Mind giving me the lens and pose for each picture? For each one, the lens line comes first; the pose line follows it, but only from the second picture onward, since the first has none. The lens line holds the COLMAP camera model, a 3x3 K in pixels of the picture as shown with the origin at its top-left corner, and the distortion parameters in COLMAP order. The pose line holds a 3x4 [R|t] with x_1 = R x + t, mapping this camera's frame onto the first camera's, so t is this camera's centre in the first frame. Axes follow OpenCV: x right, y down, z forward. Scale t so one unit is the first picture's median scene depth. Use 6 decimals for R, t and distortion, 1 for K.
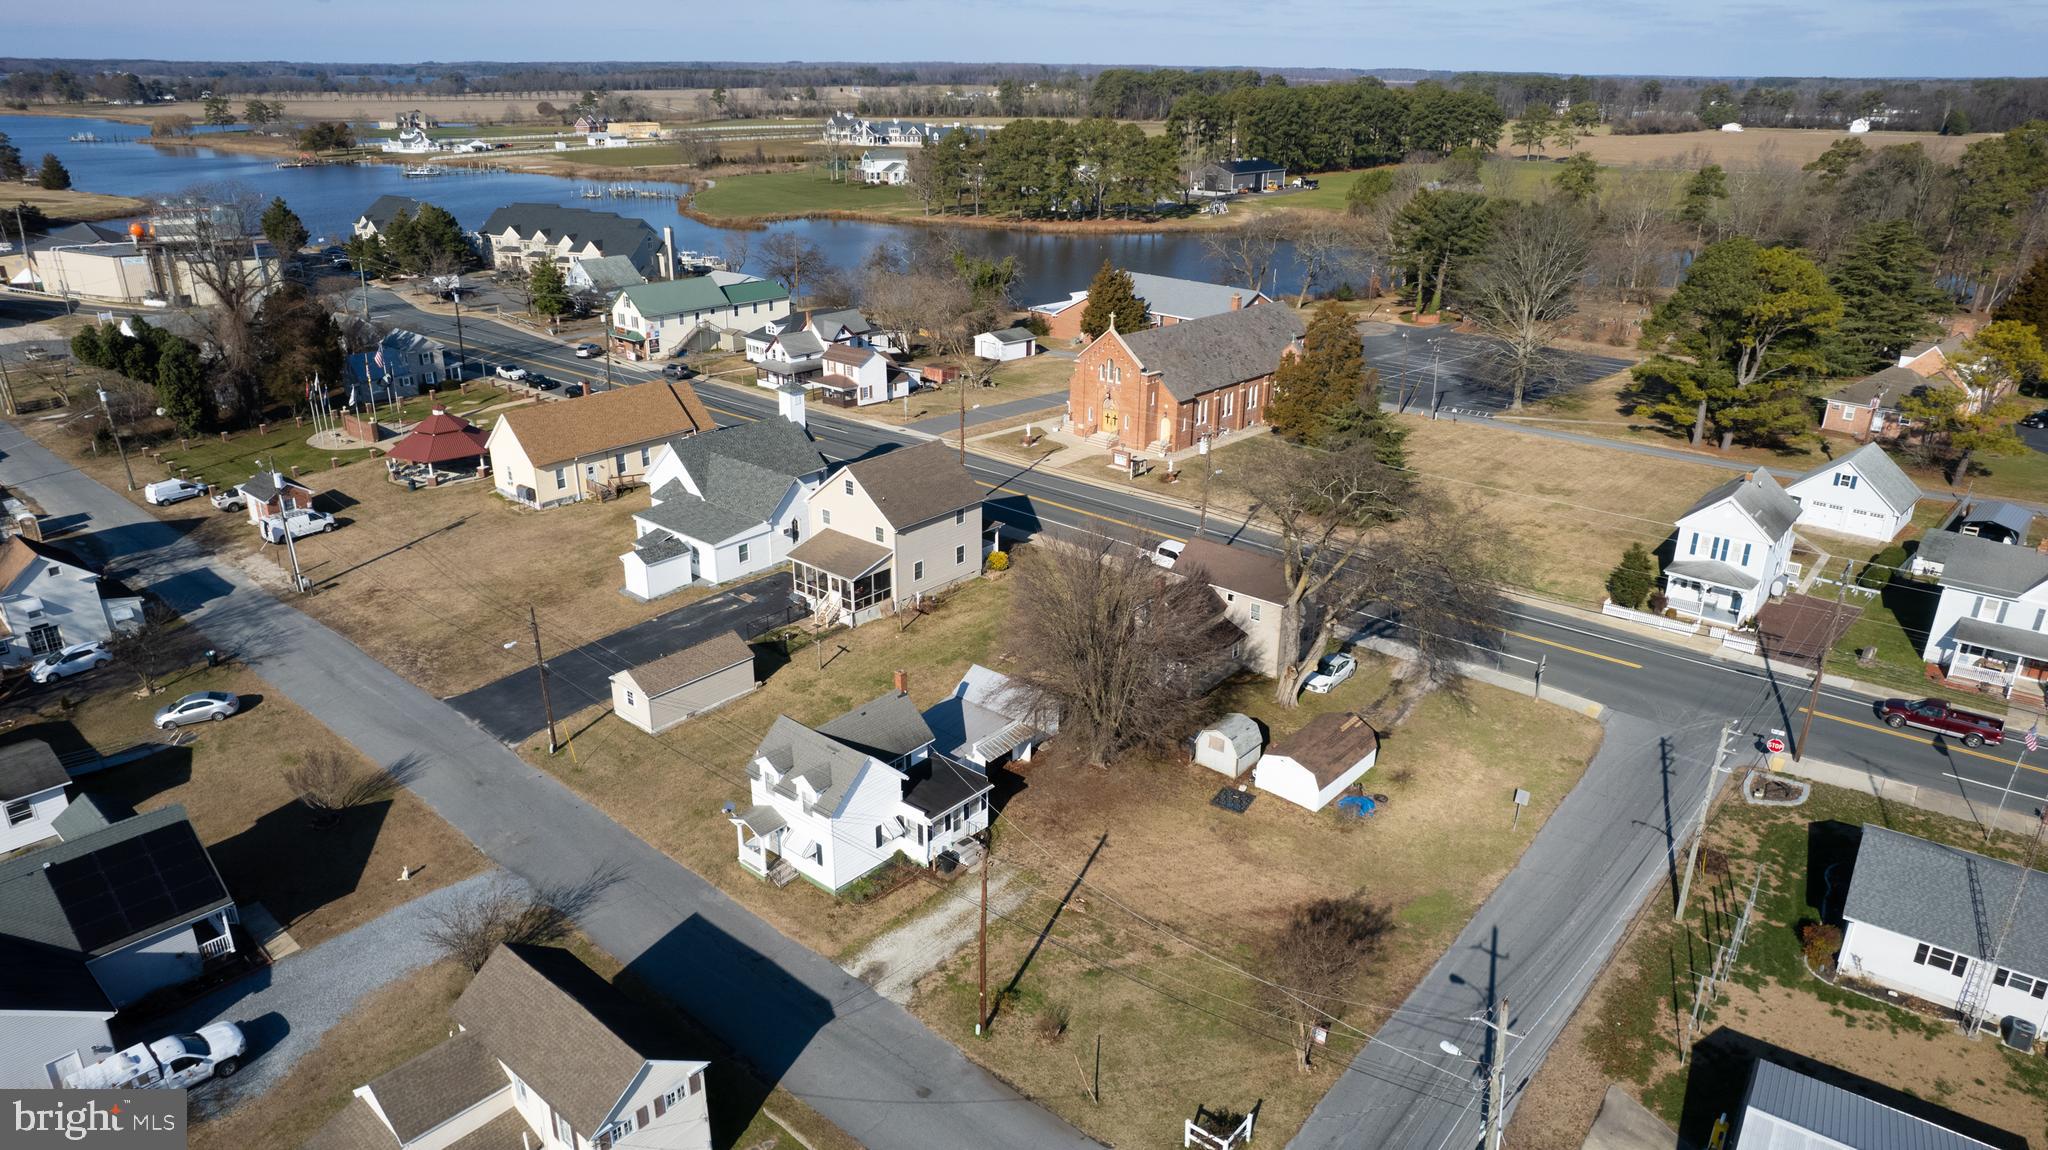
lens RADIAL K [[1308.0, 0, 1015.5], [0, 1308.0, 584.0], [0, 0, 1]] dist [-0.074365, 0.064583]
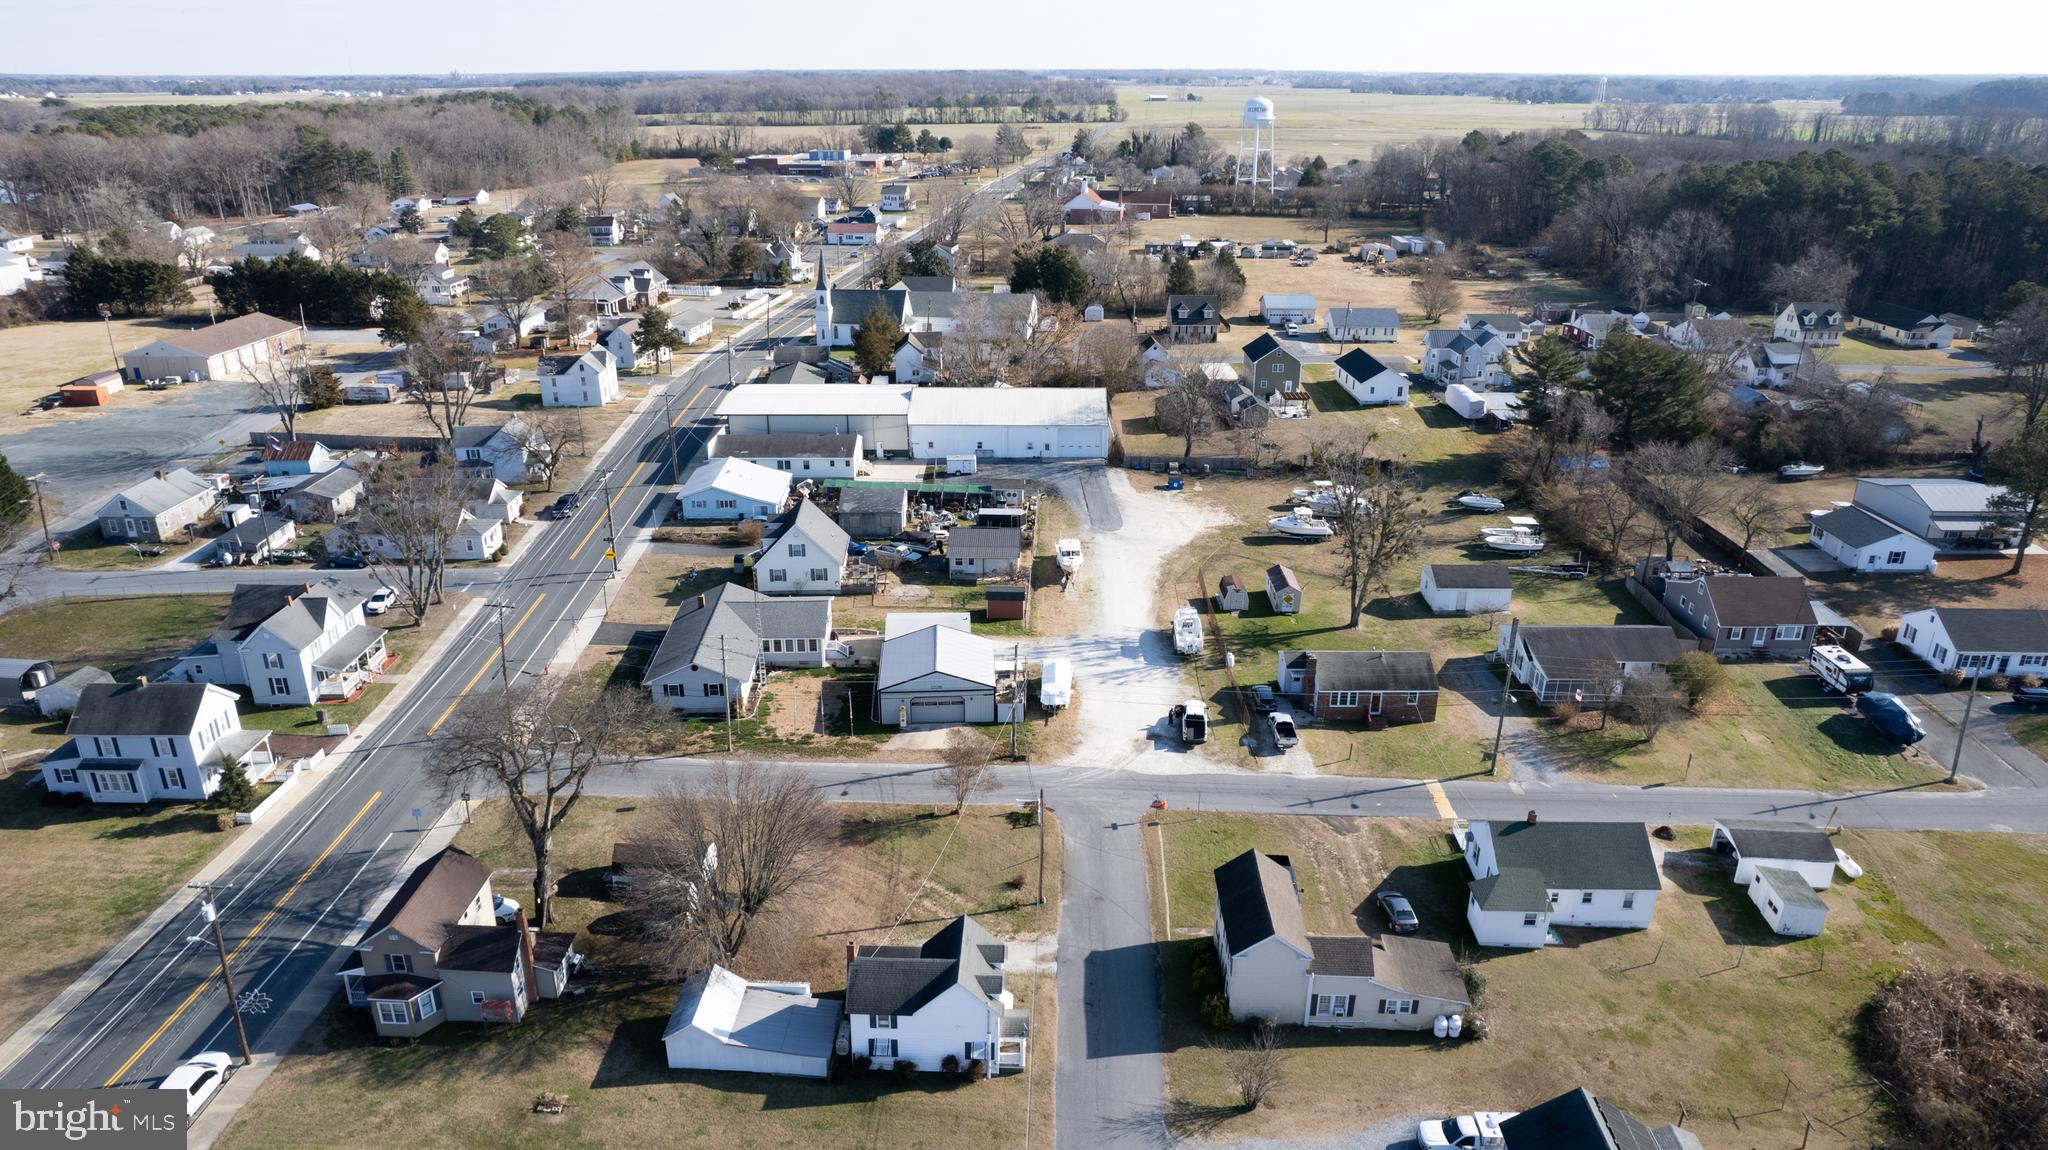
lens RADIAL K [[1308.0, 0, 1015.5], [0, 1308.0, 584.0], [0, 0, 1]] dist [-0.074365, 0.064583]
pose [[-0.626516, -0.296810, 0.720682, -0.644613], [0.285755, 0.772792, 0.566689, -0.551513], [-0.725136, 0.560978, -0.399351, 0.862485]]
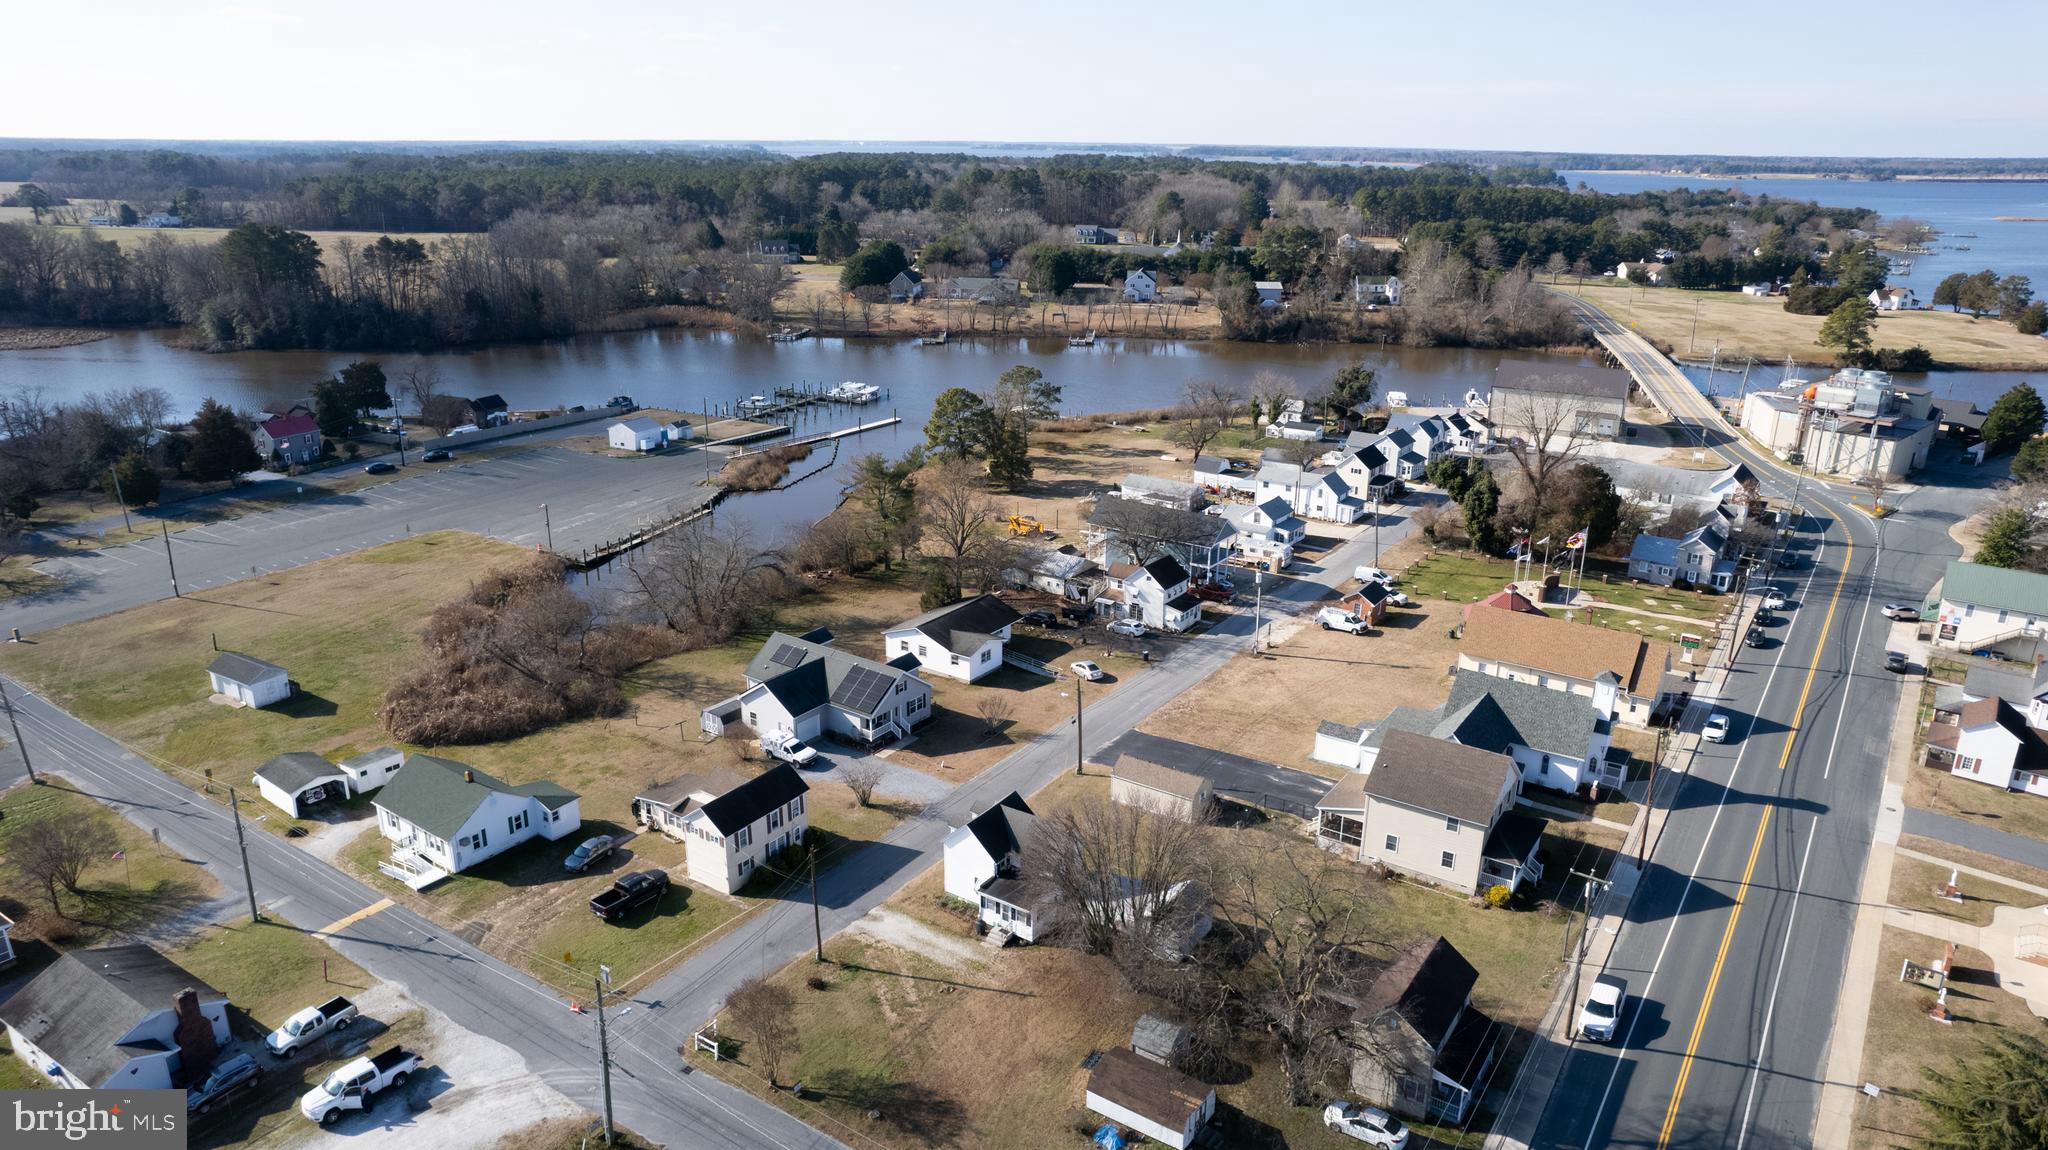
lens RADIAL K [[1308.0, 0, 1015.5], [0, 1308.0, 584.0], [0, 0, 1]] dist [-0.074365, 0.064583]
pose [[0.110578, 0.315598, -0.942428, 0.840183], [-0.379006, 0.889978, 0.253564, -0.357331], [0.918764, 0.329147, 0.218026, 0.416702]]
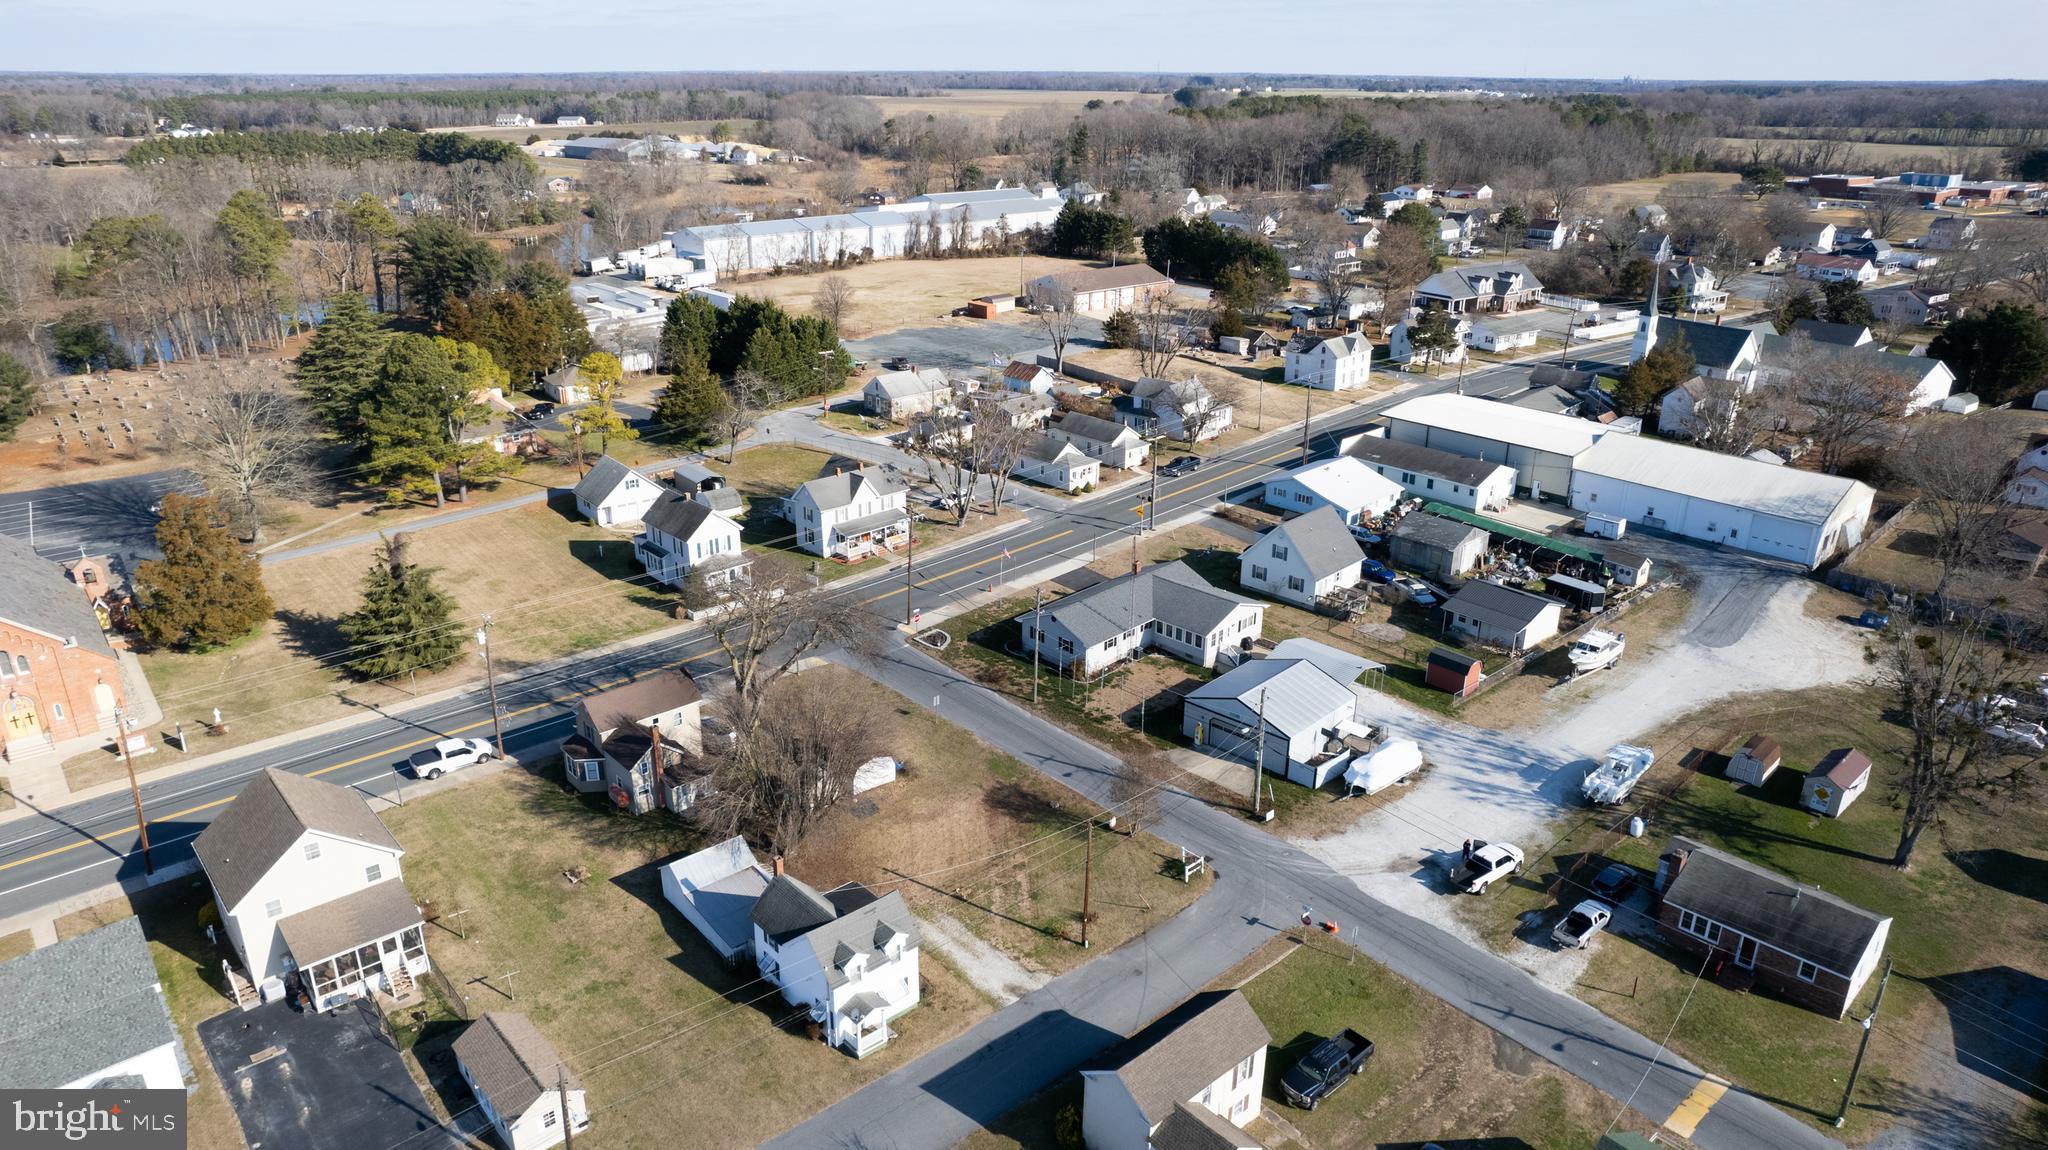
lens RADIAL K [[1308.0, 0, 1015.5], [0, 1308.0, 584.0], [0, 0, 1]] dist [-0.074365, 0.064583]
pose [[0.132865, -0.373158, 0.918205, -0.752735], [0.366647, 0.879204, 0.304254, -0.307210], [-0.920824, 0.296232, 0.253632, 0.330773]]
